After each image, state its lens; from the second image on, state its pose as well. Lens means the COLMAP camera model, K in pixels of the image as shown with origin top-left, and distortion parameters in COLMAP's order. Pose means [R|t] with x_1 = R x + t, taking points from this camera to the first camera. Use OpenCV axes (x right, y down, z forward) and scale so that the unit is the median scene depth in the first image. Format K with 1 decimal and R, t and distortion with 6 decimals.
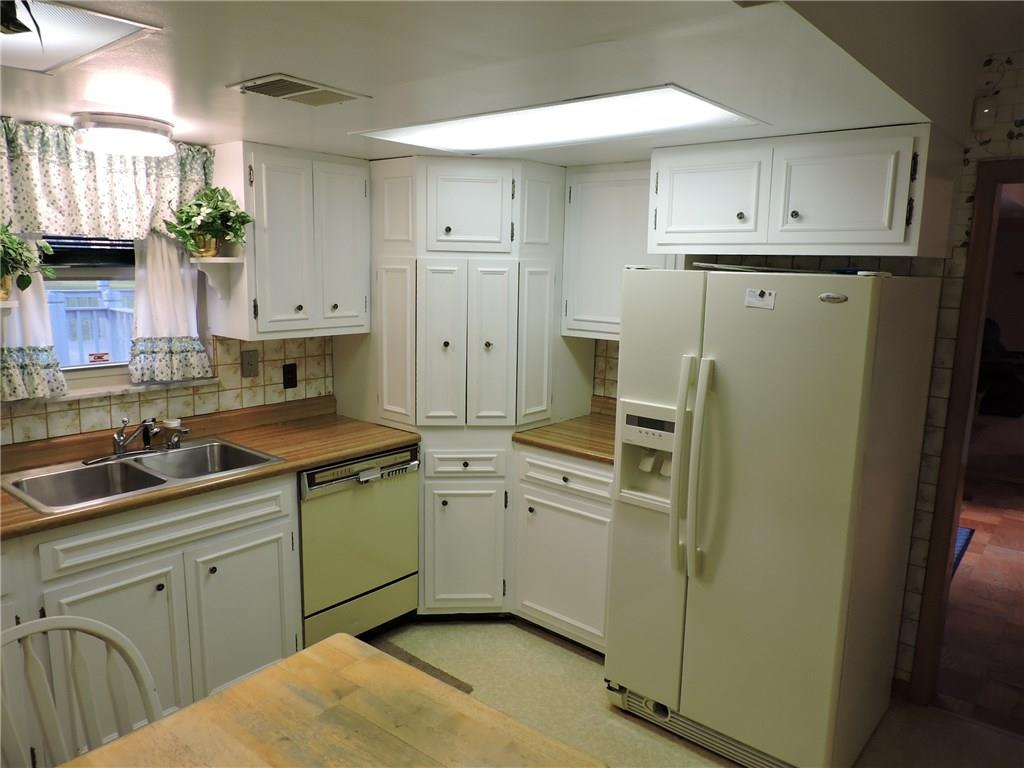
lens RADIAL K [[725.7, 0, 512.5], [0, 725.7, 385.1], [0, 0, 1]] dist [-0.018989, -0.000521]
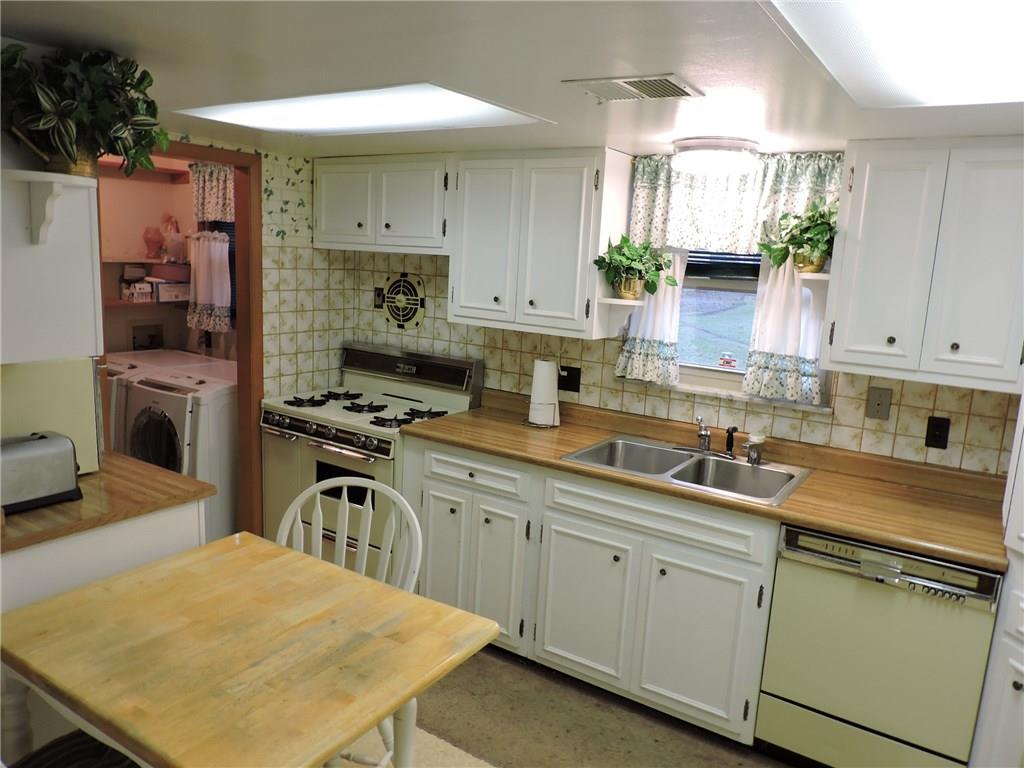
lens RADIAL K [[725.7, 0, 512.6], [0, 725.7, 383.4], [0, 0, 1]] dist [-0.018989, -0.000521]
pose [[0.117357, 0.156318, -0.980710, 0.453709], [-0.214917, 0.968129, 0.128594, -0.076166], [0.969556, 0.195680, 0.147212, 0.513415]]
